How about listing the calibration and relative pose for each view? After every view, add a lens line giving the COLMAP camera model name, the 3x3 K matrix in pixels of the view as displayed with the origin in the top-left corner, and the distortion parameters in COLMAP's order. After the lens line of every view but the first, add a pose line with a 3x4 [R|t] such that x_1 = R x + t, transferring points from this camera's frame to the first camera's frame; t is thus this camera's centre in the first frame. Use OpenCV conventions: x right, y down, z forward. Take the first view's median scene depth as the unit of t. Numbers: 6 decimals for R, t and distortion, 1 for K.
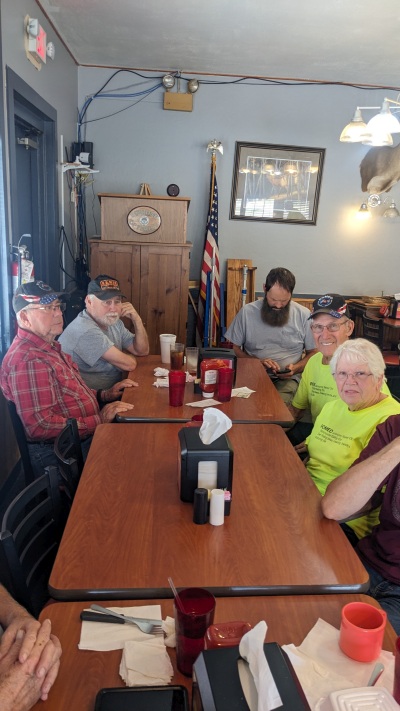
lens RADIAL K [[581.1, 0, 203.6], [0, 581.1, 352.8], [0, 0, 1]] dist [0.069663, -0.090189]
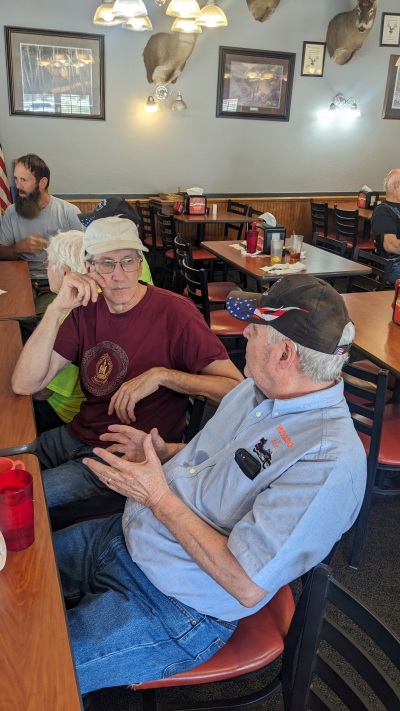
lens RADIAL K [[581.1, 0, 203.6], [0, 581.1, 352.8], [0, 0, 1]] dist [0.069663, -0.090189]
pose [[0.965740, -0.120120, 0.230038, 0.081719], [0.083660, 0.983208, 0.162185, 0.016697], [-0.245656, -0.137383, 0.959572, -0.025959]]
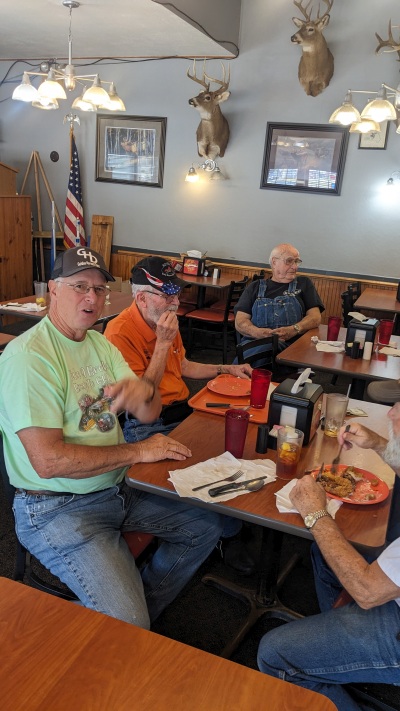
lens RADIAL K [[581.1, 0, 203.6], [0, 581.1, 352.8], [0, 0, 1]] dist [0.069663, -0.090189]
pose [[0.883439, 0.136113, -0.448340, 0.829941], [-0.119661, 0.990686, 0.064979, 0.013070], [0.453009, -0.003756, 0.891498, 0.039340]]
